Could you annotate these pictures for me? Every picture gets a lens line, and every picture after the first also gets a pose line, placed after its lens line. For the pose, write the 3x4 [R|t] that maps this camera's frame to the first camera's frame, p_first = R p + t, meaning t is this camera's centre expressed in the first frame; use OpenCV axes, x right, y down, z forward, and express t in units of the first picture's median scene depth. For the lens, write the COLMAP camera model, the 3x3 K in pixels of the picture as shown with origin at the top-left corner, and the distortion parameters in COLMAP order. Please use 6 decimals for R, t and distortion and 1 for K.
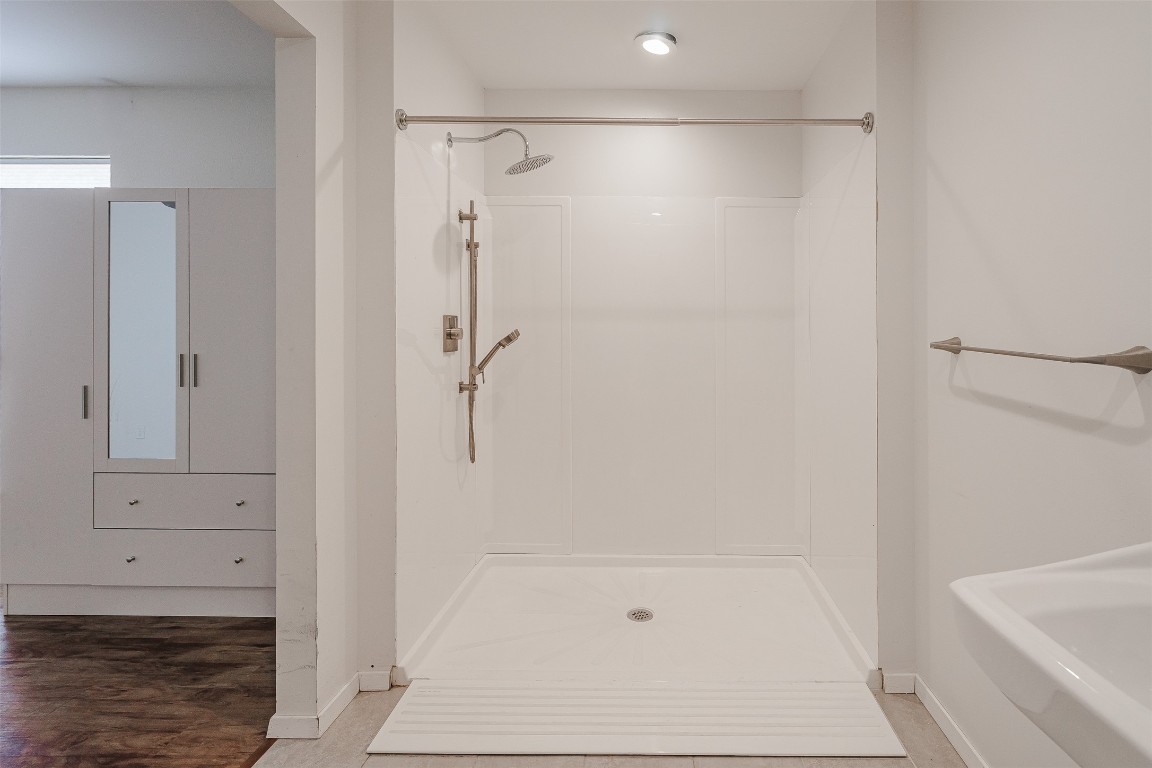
lens RADIAL K [[526.5, 0, 612.6], [0, 526.5, 335.0], [0, 0, 1]] dist [-0.016119, 0.000080]
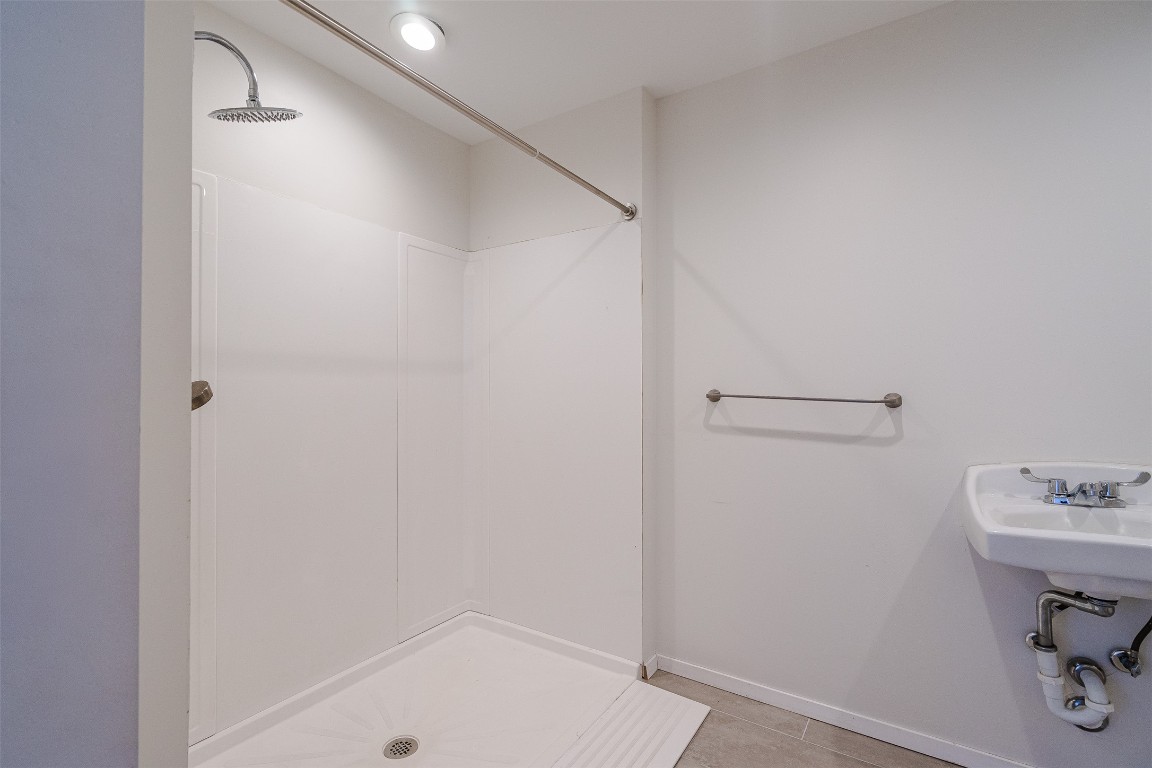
lens RADIAL K [[526.5, 0, 577.2], [0, 526.5, 384.0], [0, 0, 1]] dist [-0.016119, 0.000080]
pose [[0.544016, 0.004064, 0.839065, -0.600593], [0.005495, 0.999950, -0.008405, -0.000636], [-0.839057, 0.009183, 0.543966, 0.454406]]
